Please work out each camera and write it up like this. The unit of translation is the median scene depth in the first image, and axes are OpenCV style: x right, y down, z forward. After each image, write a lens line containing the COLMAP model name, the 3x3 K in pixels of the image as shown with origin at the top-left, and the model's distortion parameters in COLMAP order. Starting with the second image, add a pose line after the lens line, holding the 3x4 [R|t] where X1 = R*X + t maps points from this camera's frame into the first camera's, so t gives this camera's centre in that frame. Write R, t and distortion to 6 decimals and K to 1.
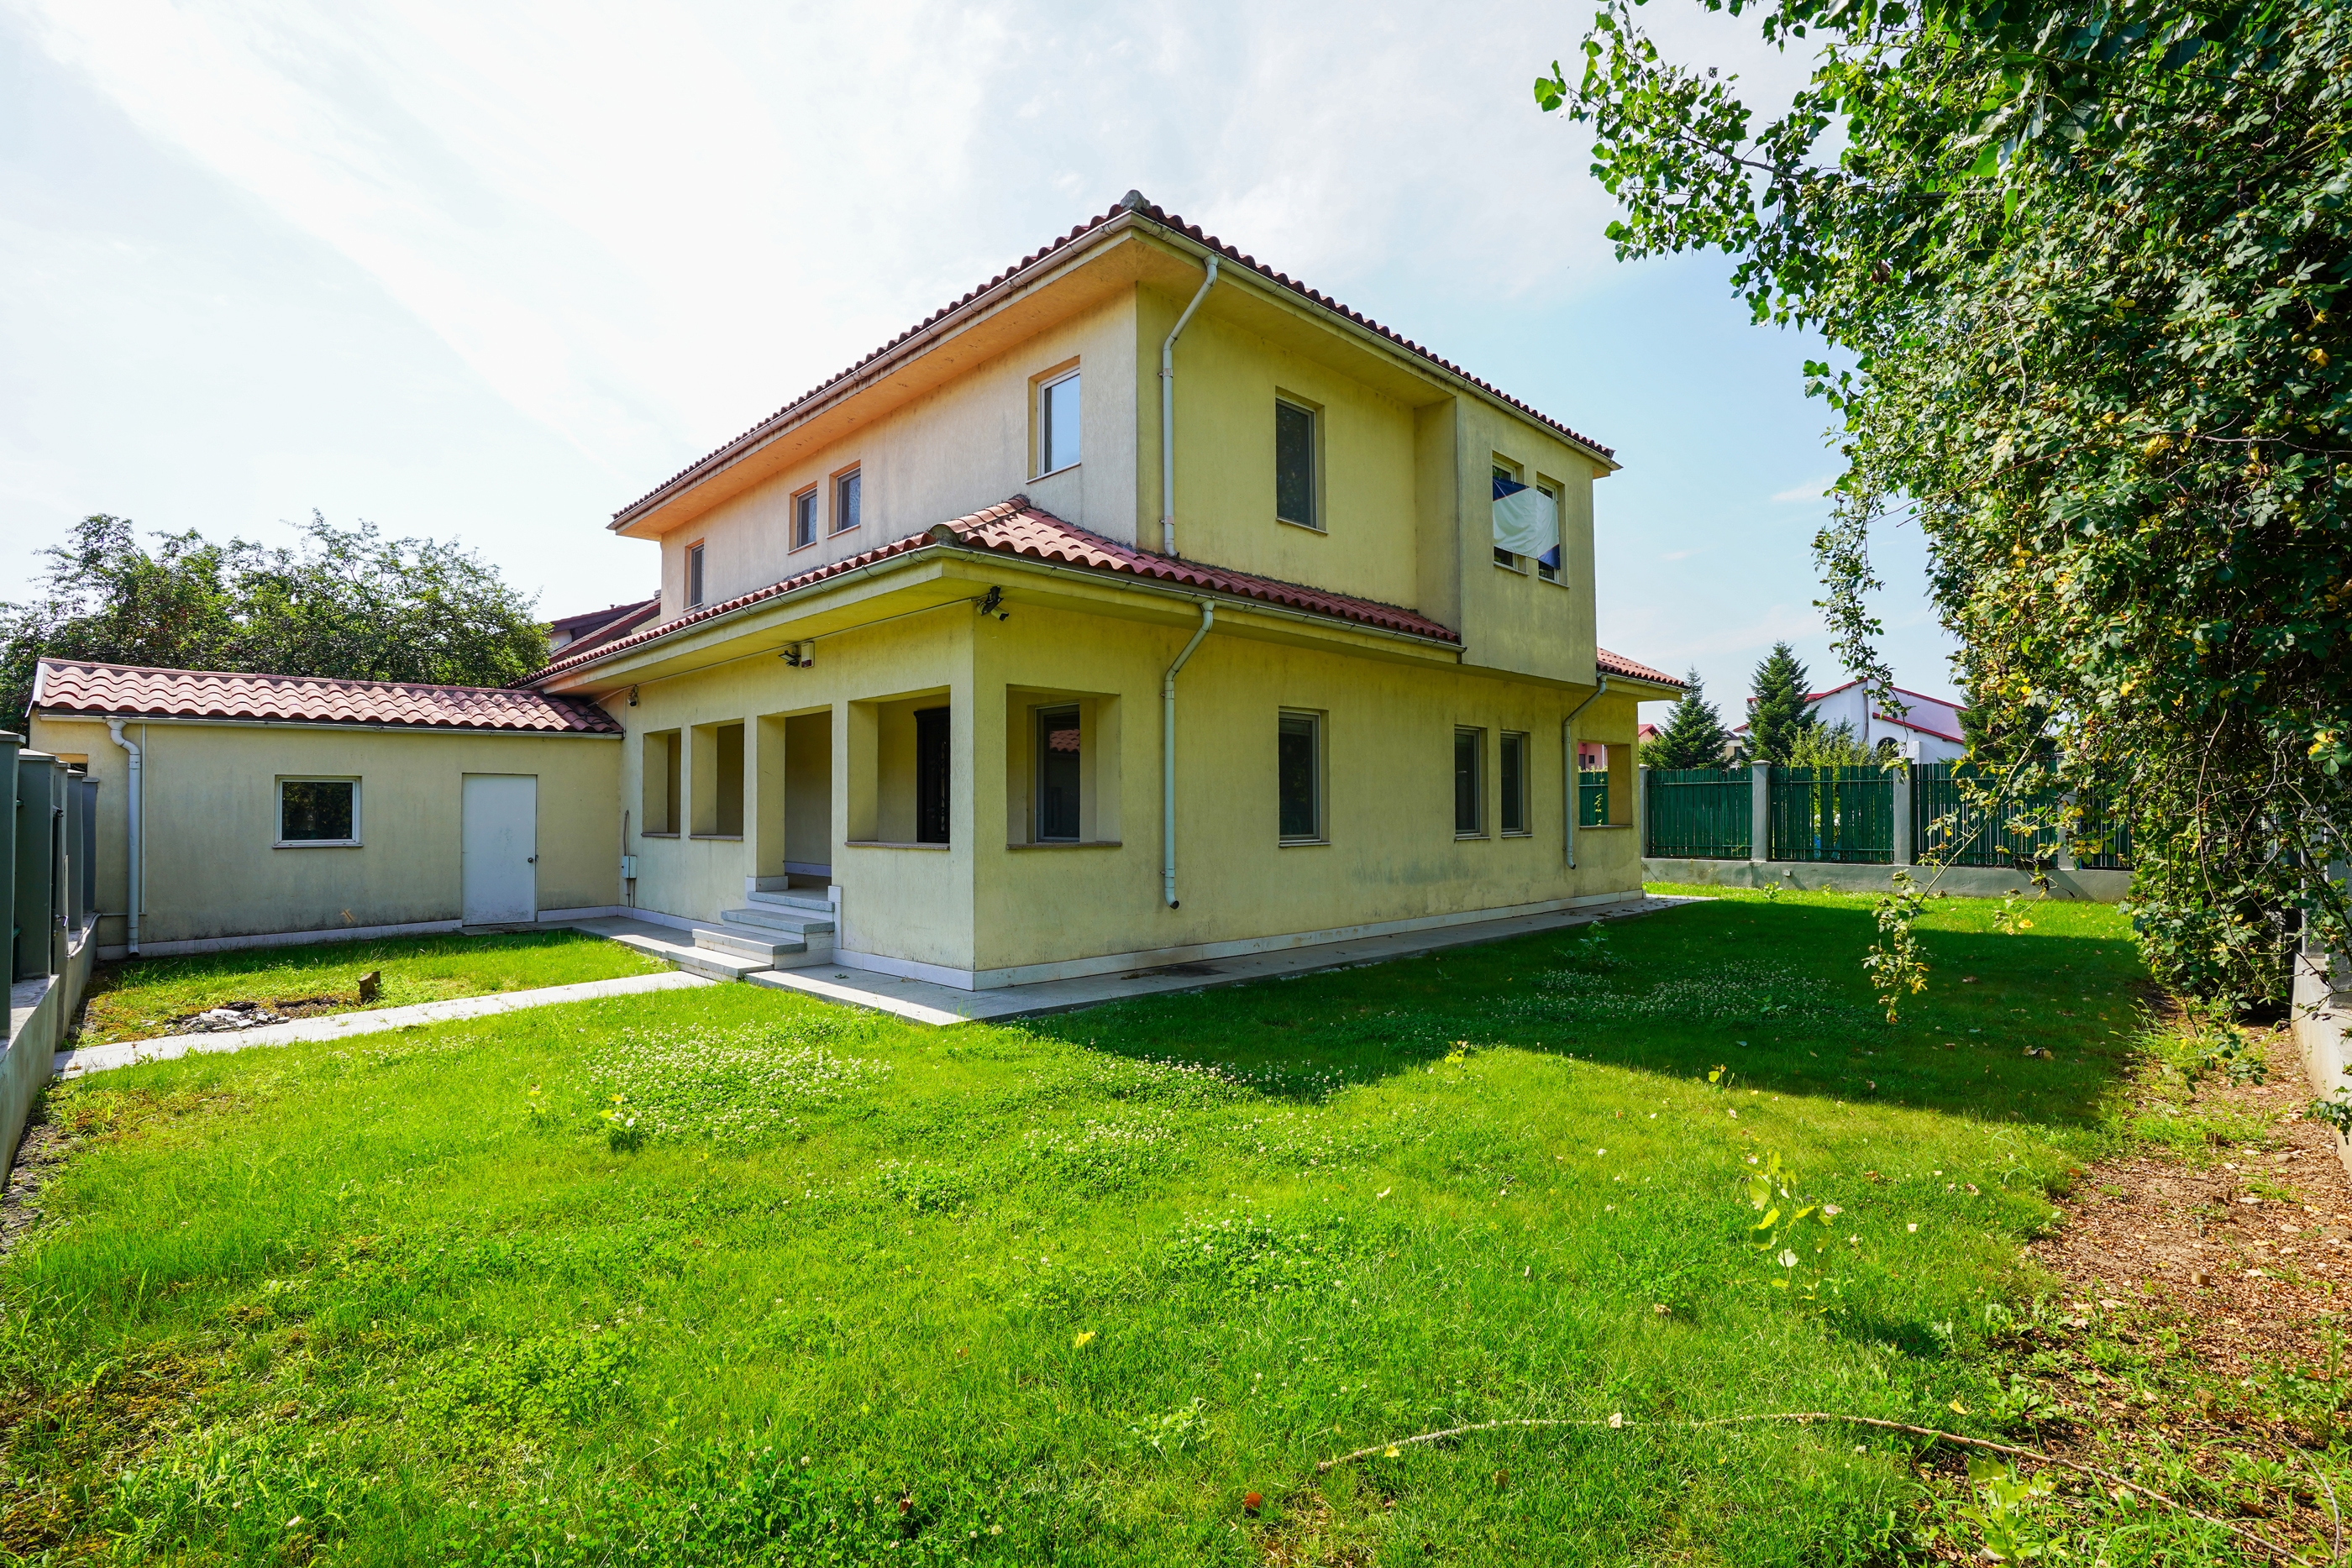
lens RADIAL K [[1084.4, 0, 1162.5], [0, 1084.4, 779.8], [0, 0, 1]] dist [-0.064258, 0.022710]
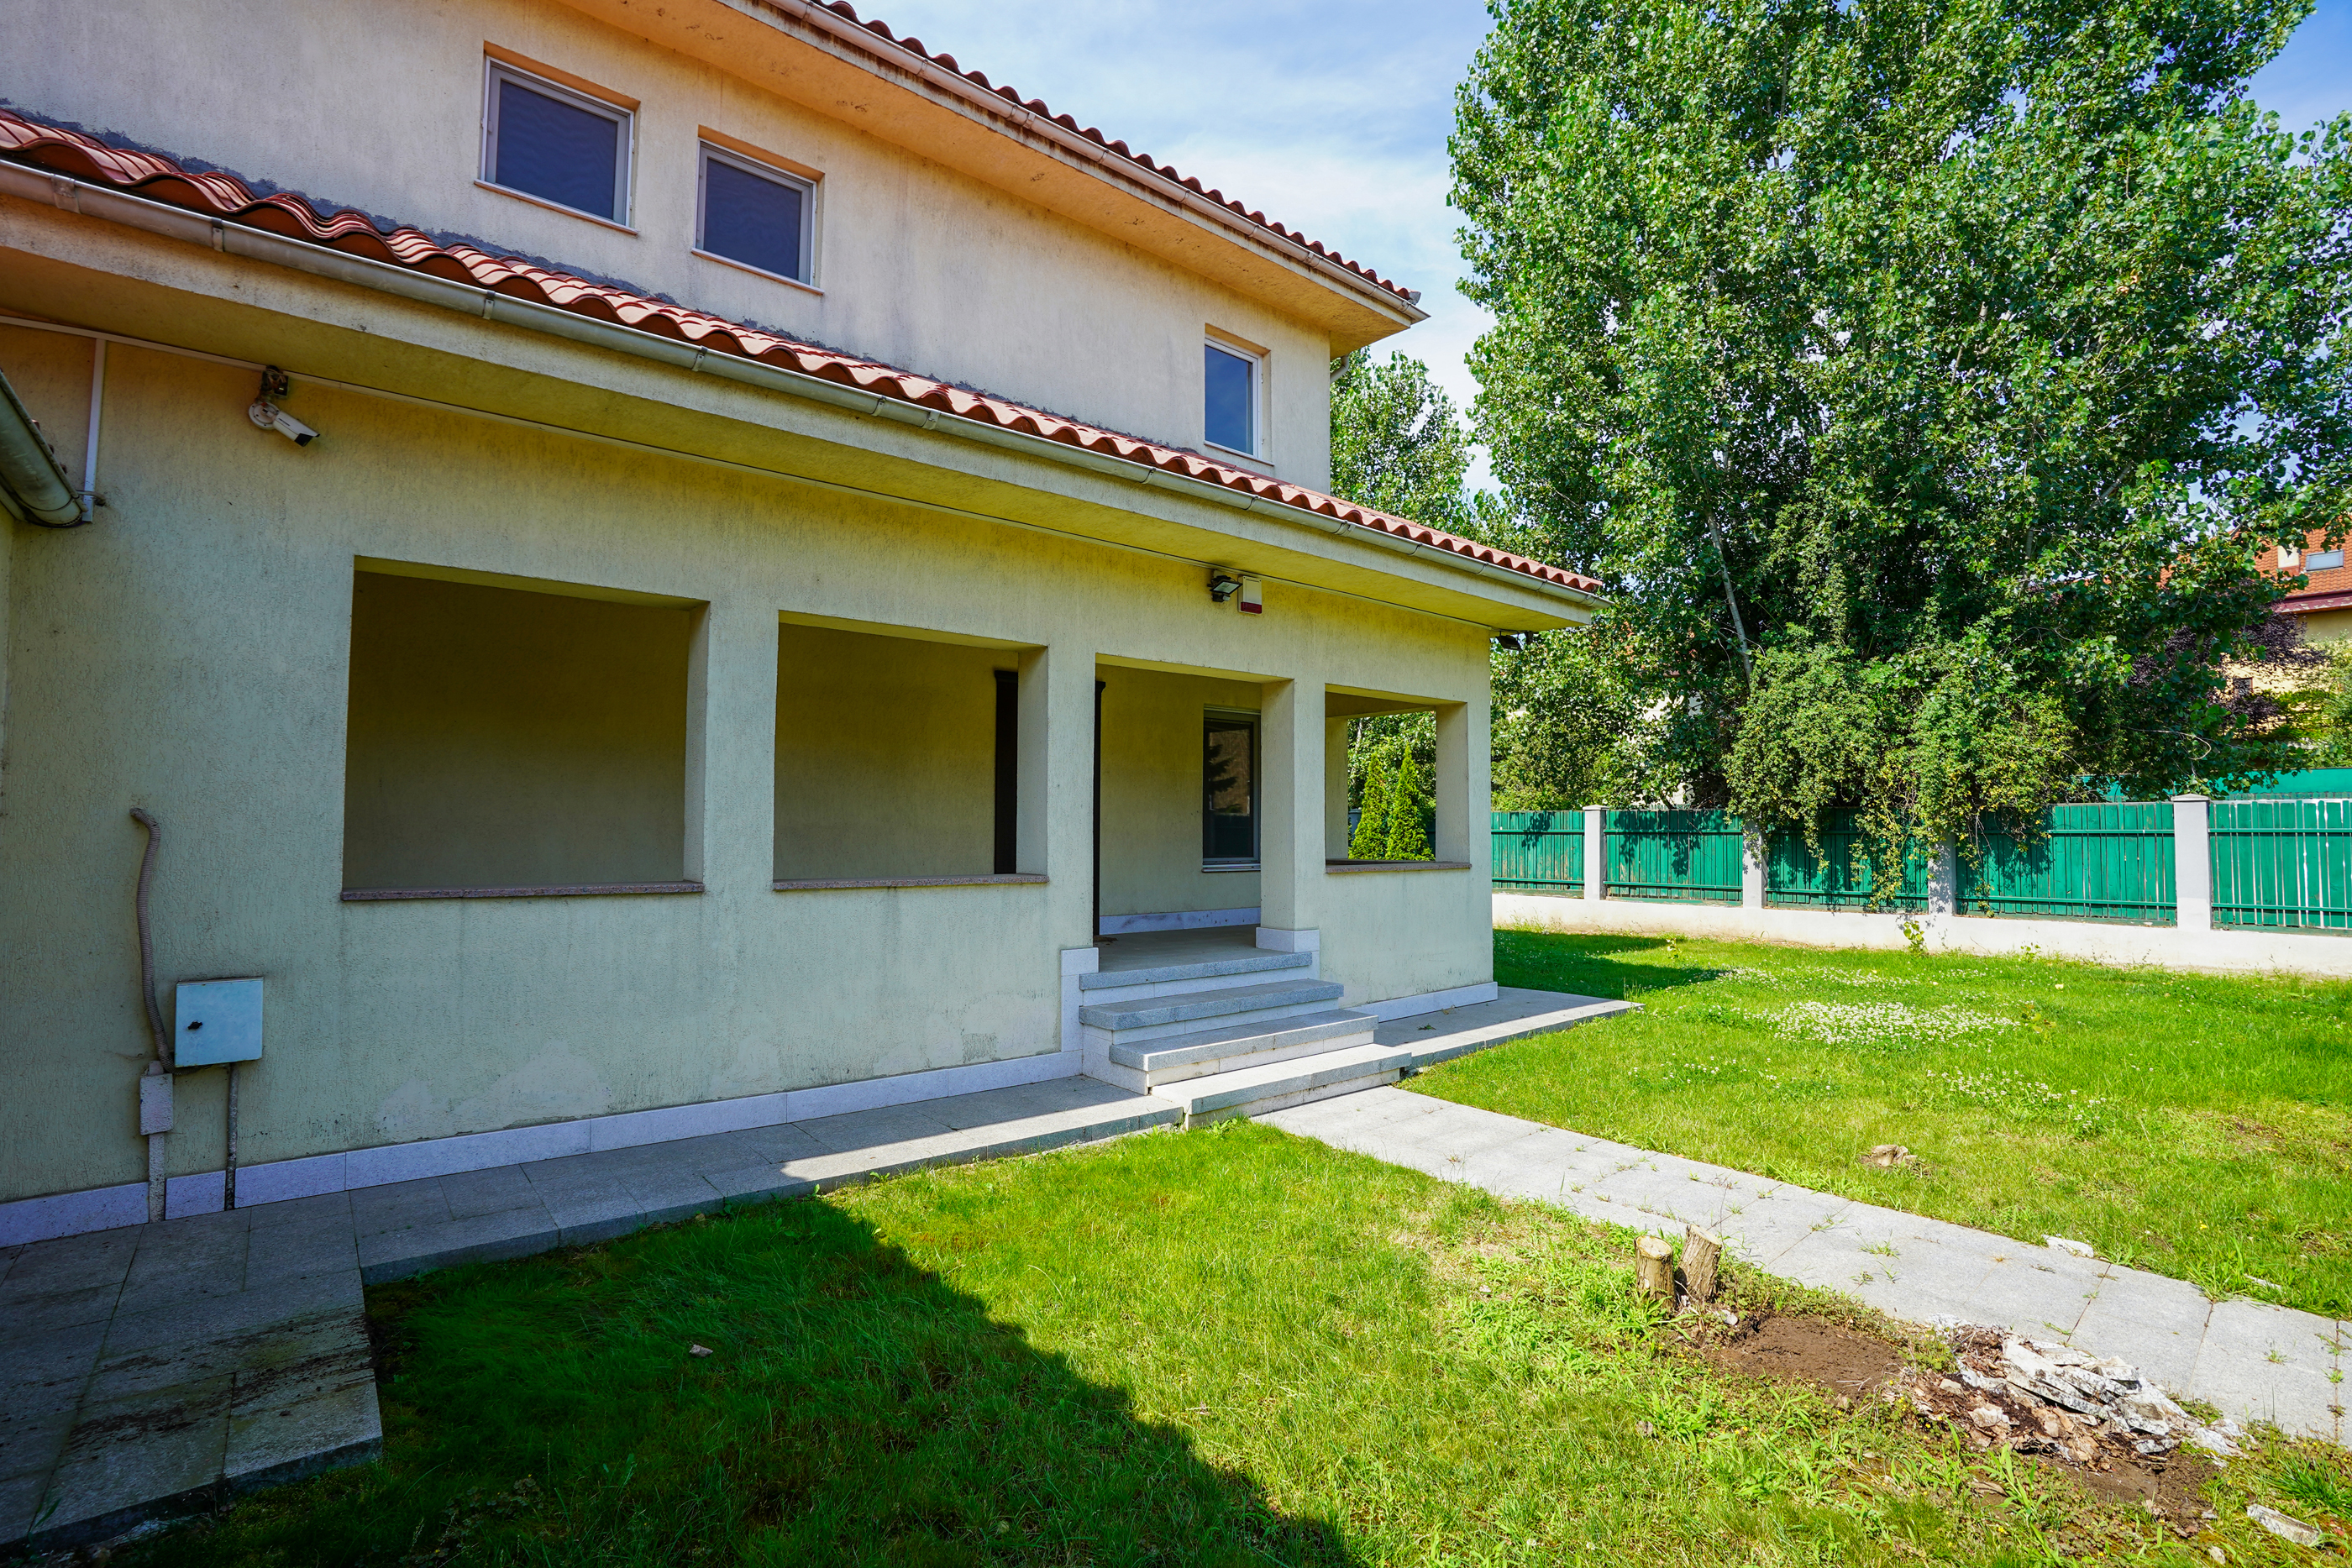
lens RADIAL K [[1084.4, 0, 1159.7], [0, 1084.4, 779.4], [0, 0, 1]] dist [-0.064258, 0.022710]
pose [[0.079509, 0.052183, 0.995467, -0.763103], [-0.034091, 0.998187, -0.049602, 0.026279], [-0.996251, -0.029992, 0.081144, 0.759043]]
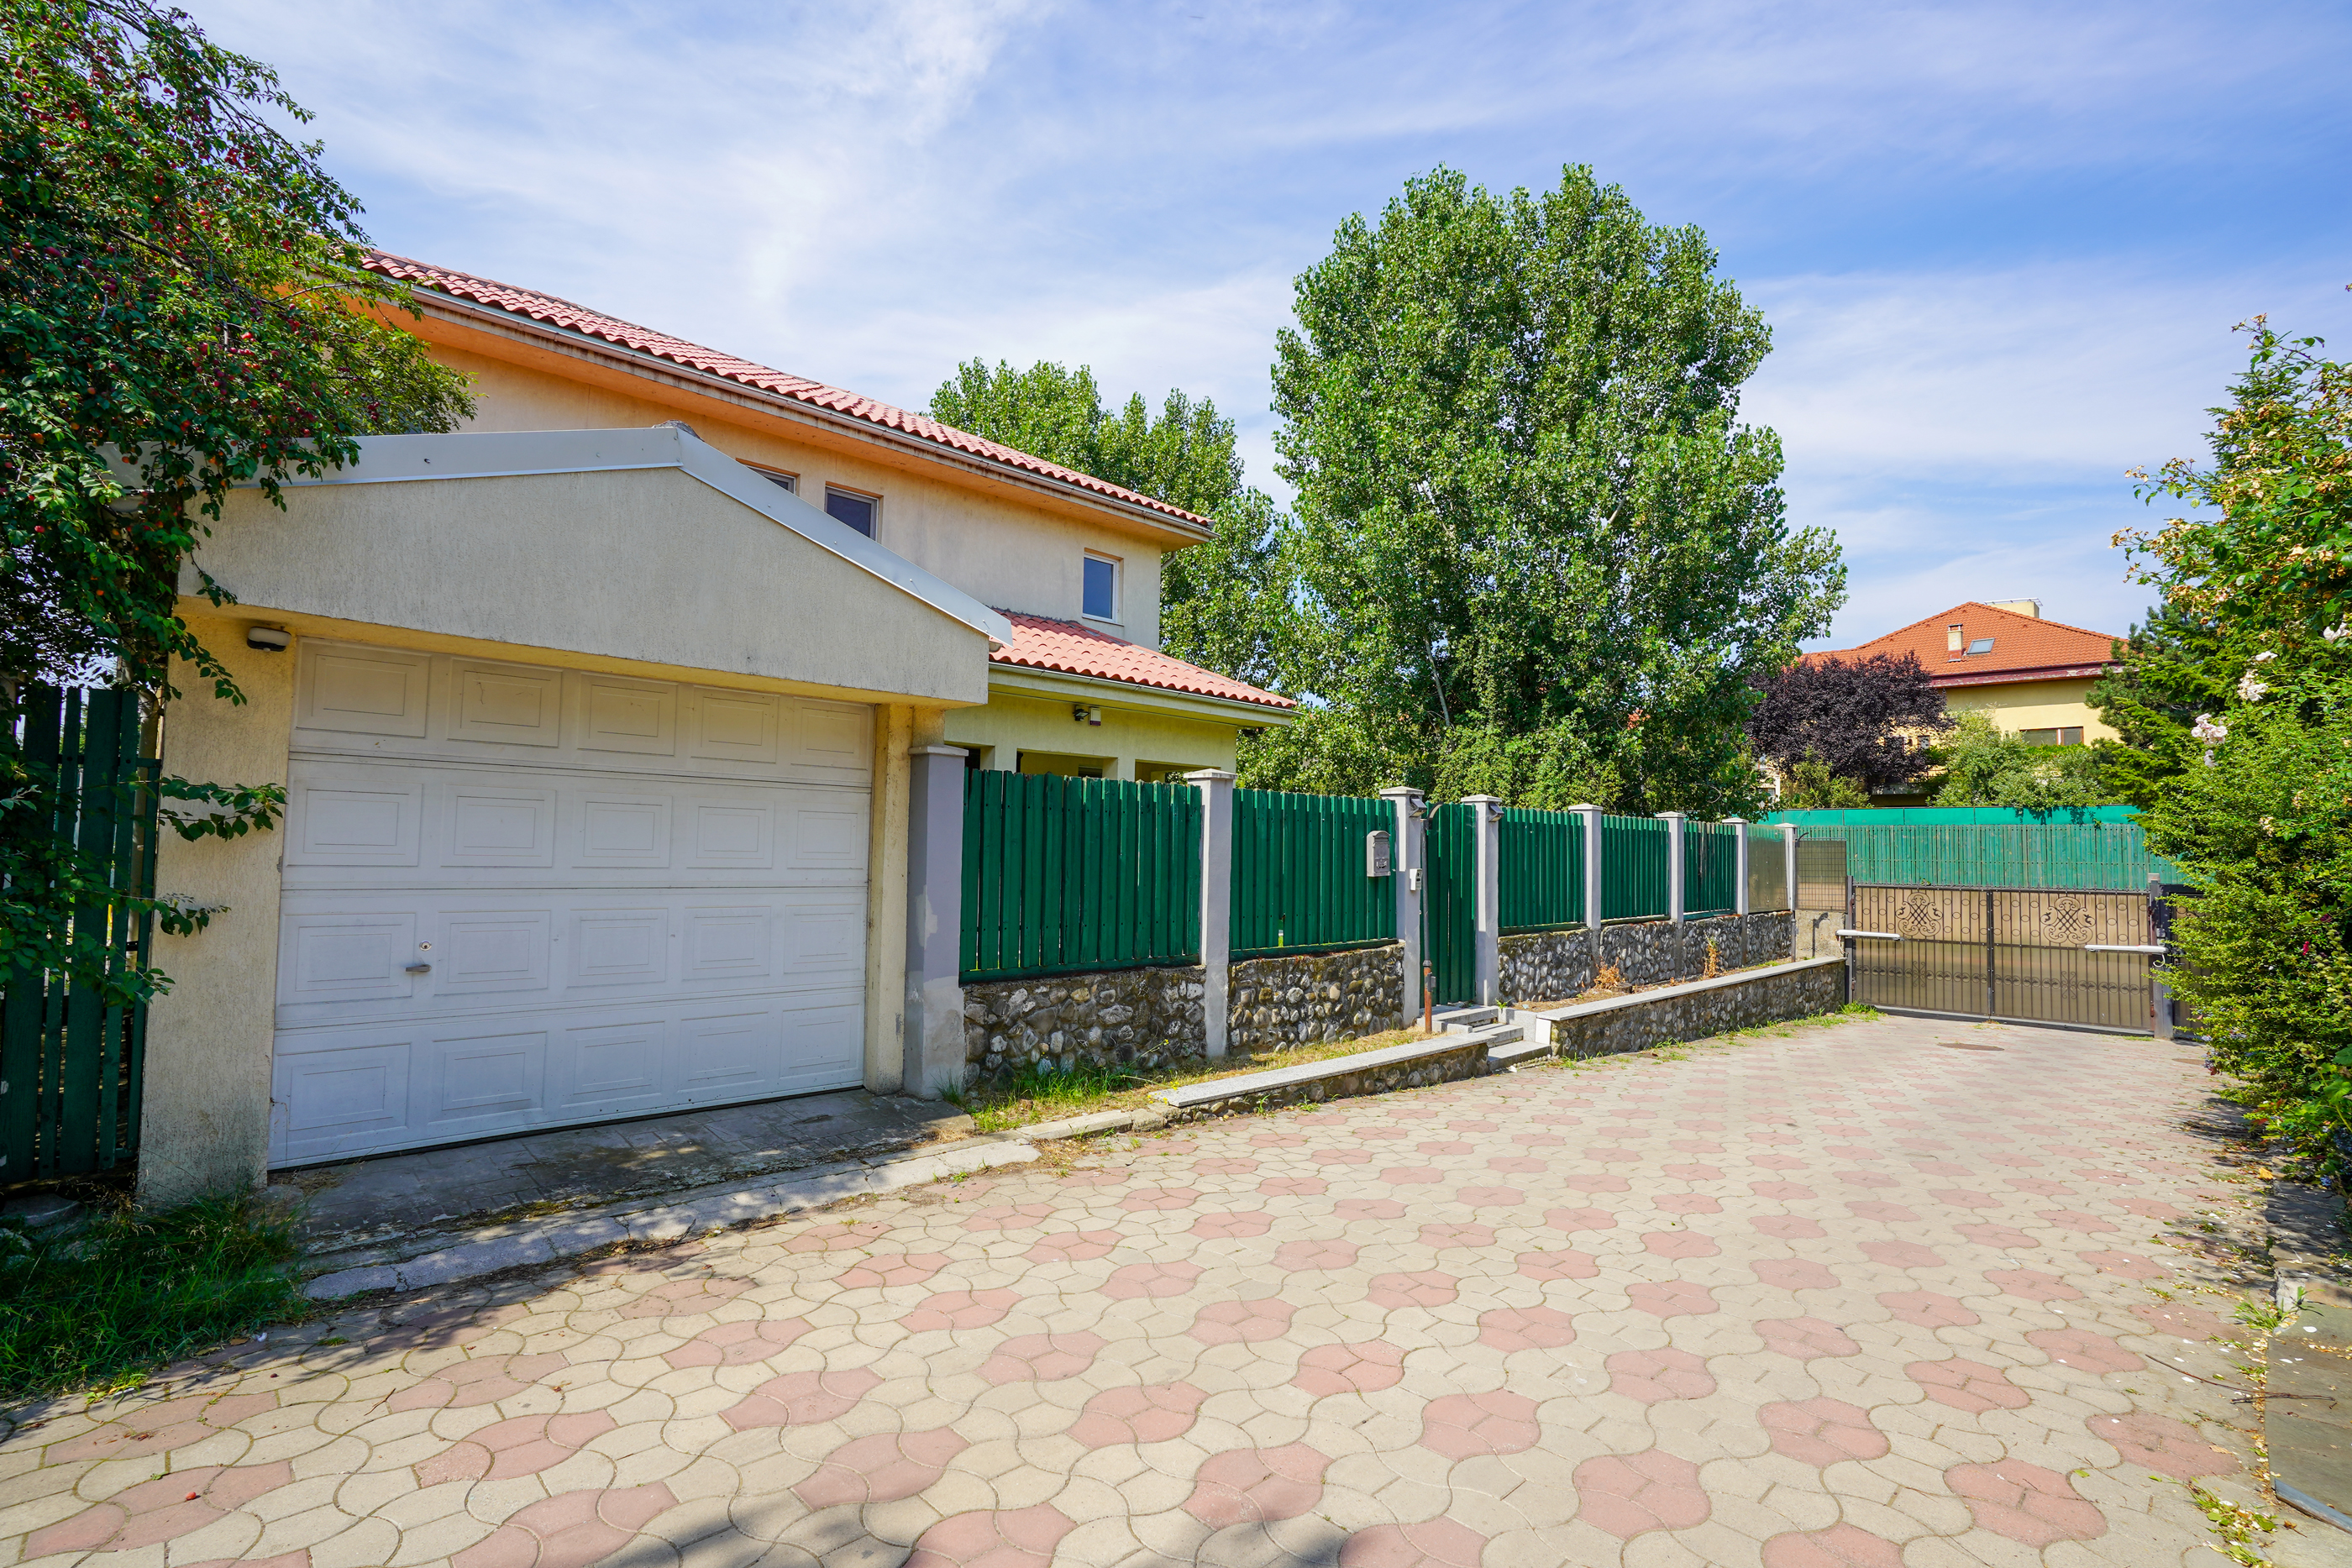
lens RADIAL K [[1084.4, 0, 1168.5], [0, 1084.4, 777.4], [0, 0, 1]] dist [-0.064258, 0.022710]
pose [[0.004919, 0.071072, 0.997459, -1.283799], [-0.046771, 0.996396, -0.070766, 0.039761], [-0.998894, -0.046304, 0.008225, 0.678870]]
